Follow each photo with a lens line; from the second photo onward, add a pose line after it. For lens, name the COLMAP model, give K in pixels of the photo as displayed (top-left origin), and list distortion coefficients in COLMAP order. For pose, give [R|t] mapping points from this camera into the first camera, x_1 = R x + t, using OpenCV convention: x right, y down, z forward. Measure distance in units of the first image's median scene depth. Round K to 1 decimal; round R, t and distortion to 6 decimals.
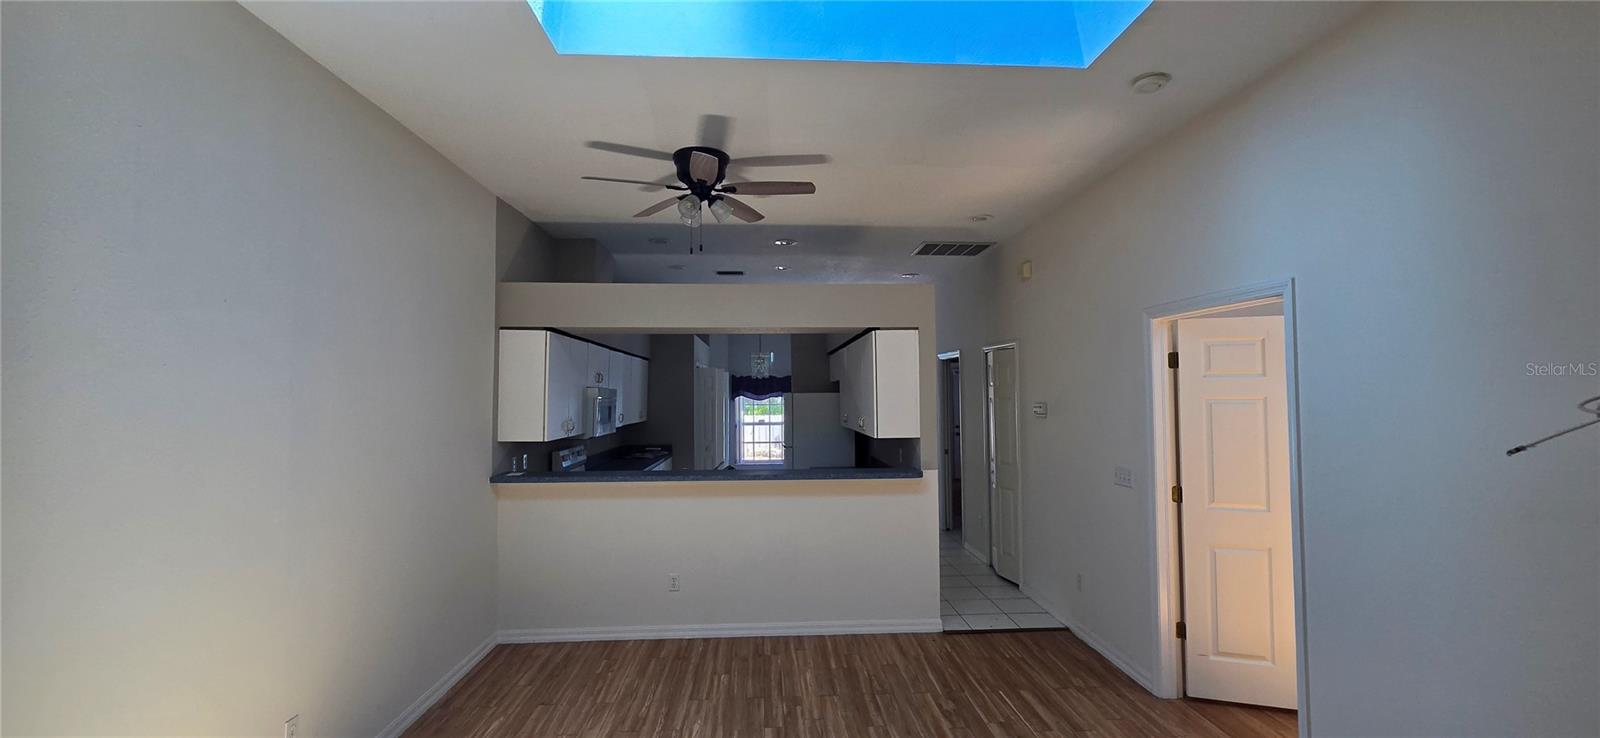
lens RADIAL K [[652.1, 0, 800.9], [0, 652.1, 367.9], [0, 0, 1]] dist [-0.002715, 0.000291]
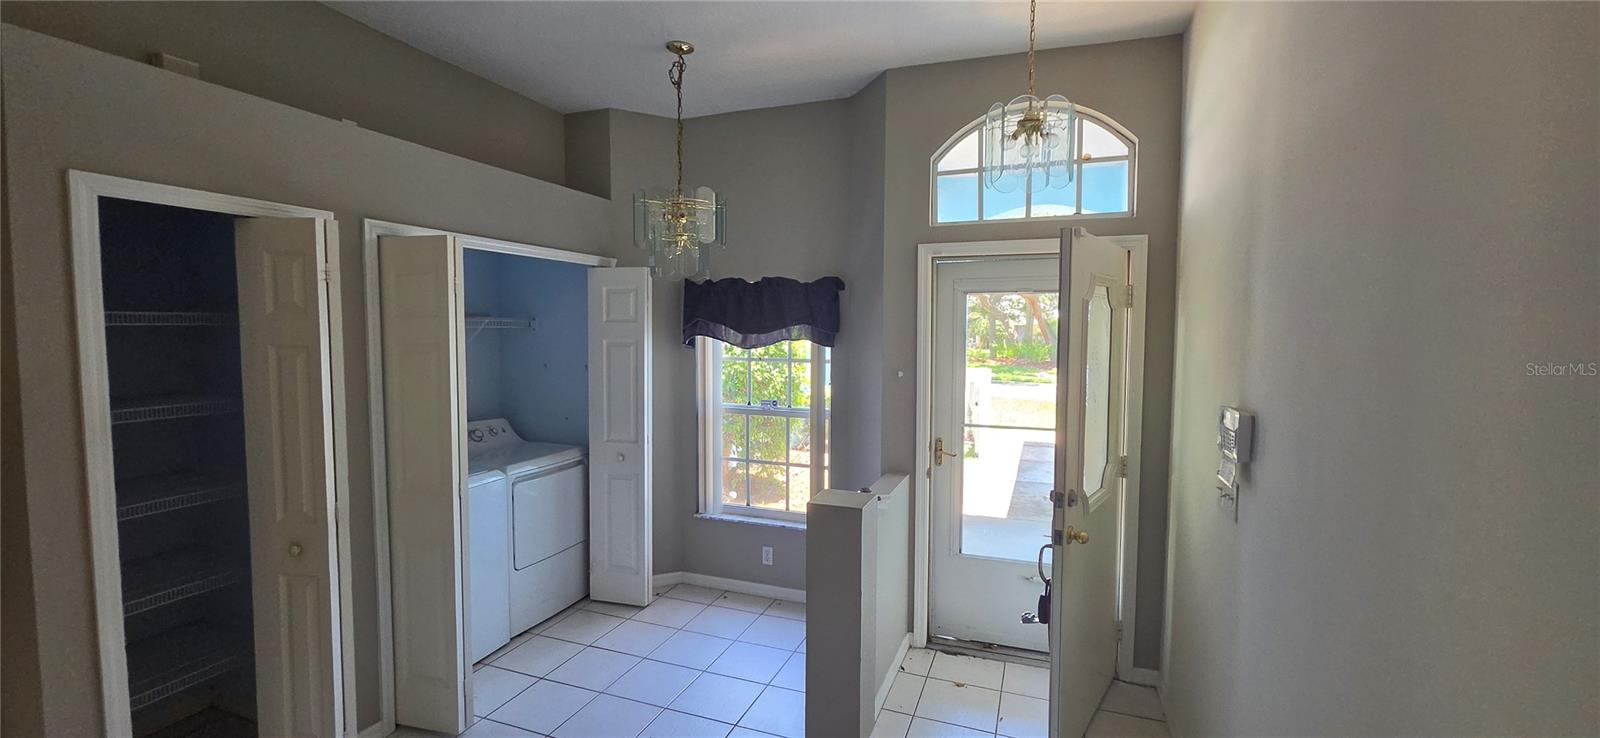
lens RADIAL K [[652.1, 0, 801.2], [0, 652.1, 368.1], [0, 0, 1]] dist [-0.002715, 0.000291]
pose [[0.908294, 0.030047, -0.417251, 0.347229], [0.010421, 0.995483, 0.094371, 0.085954], [0.418202, -0.090065, 0.903878, 2.155945]]
